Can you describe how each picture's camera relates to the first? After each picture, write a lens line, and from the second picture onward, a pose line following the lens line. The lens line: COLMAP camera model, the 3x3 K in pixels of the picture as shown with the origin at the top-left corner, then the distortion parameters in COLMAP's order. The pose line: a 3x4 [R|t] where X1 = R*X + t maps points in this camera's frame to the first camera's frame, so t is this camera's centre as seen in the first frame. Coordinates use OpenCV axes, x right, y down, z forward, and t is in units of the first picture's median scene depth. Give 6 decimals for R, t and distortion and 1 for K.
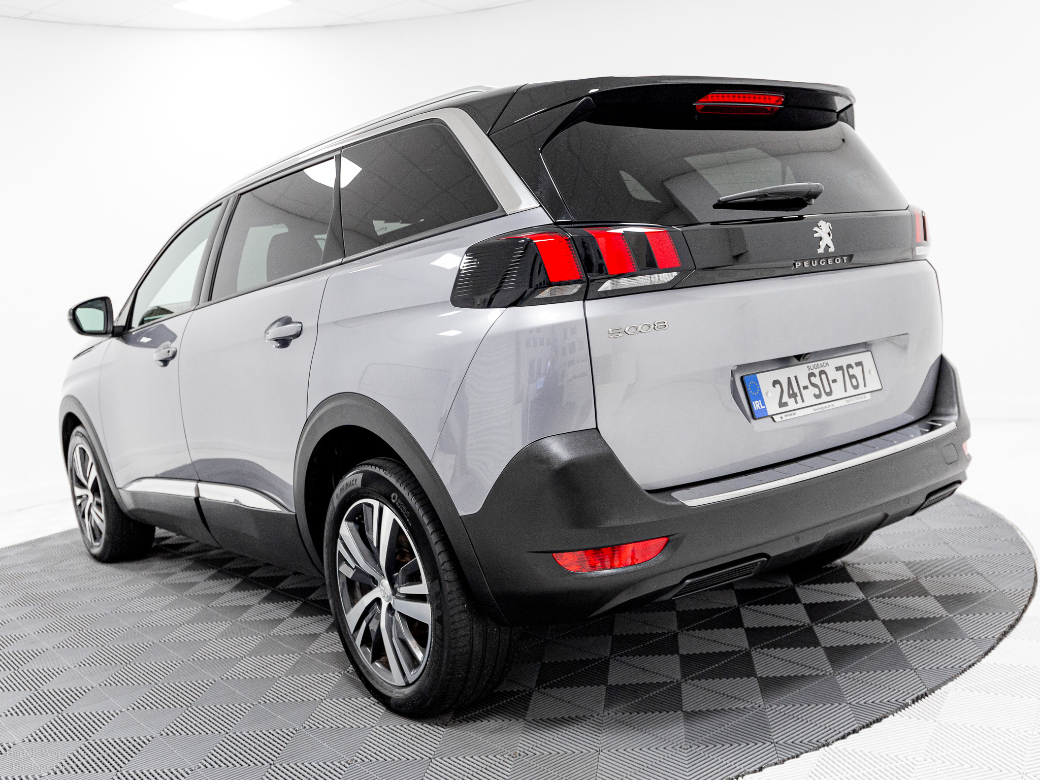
lens RADIAL K [[1036.0, 0, 520.0], [0, 1036.0, 390.0], [0, 0, 1]] dist [-0.006631, -0.002715]
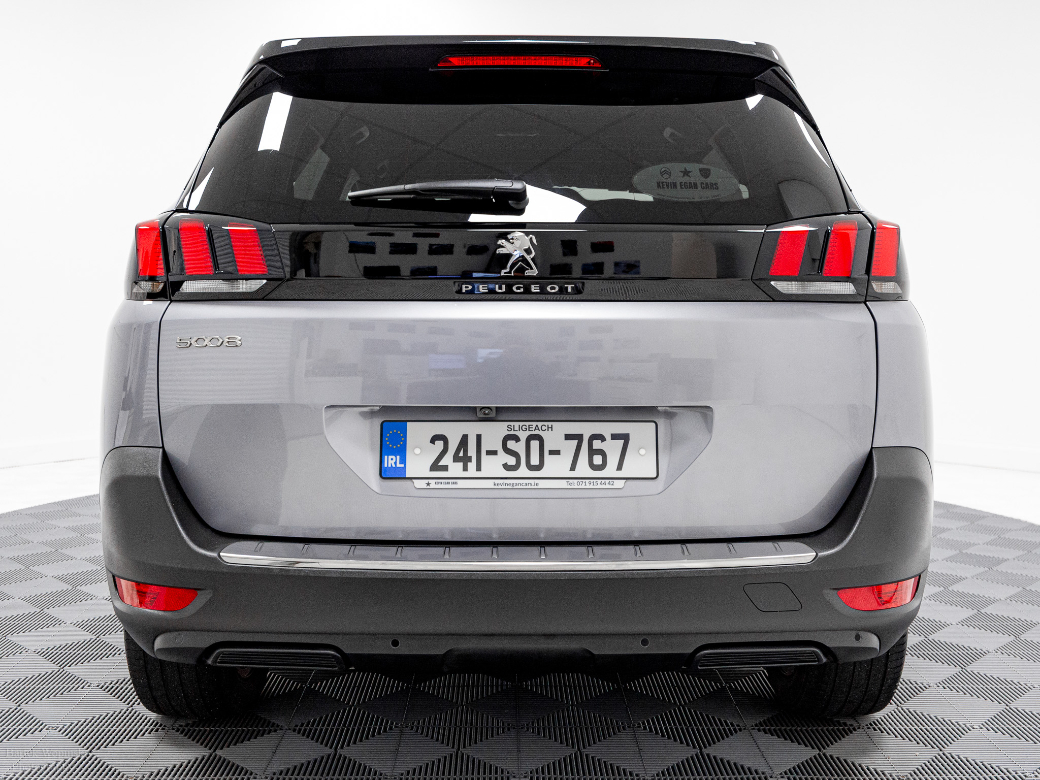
lens RADIAL K [[1113.3, 0, 520.0], [0, 1113.3, 390.0], [0, 0, 1]] dist [0.014089, 0.027084]
pose [[0.793759, 0.161680, -0.586350, 0.751863], [-0.142330, 0.986631, 0.079378, -0.113045], [0.591345, 0.020448, 0.806159, 0.361710]]
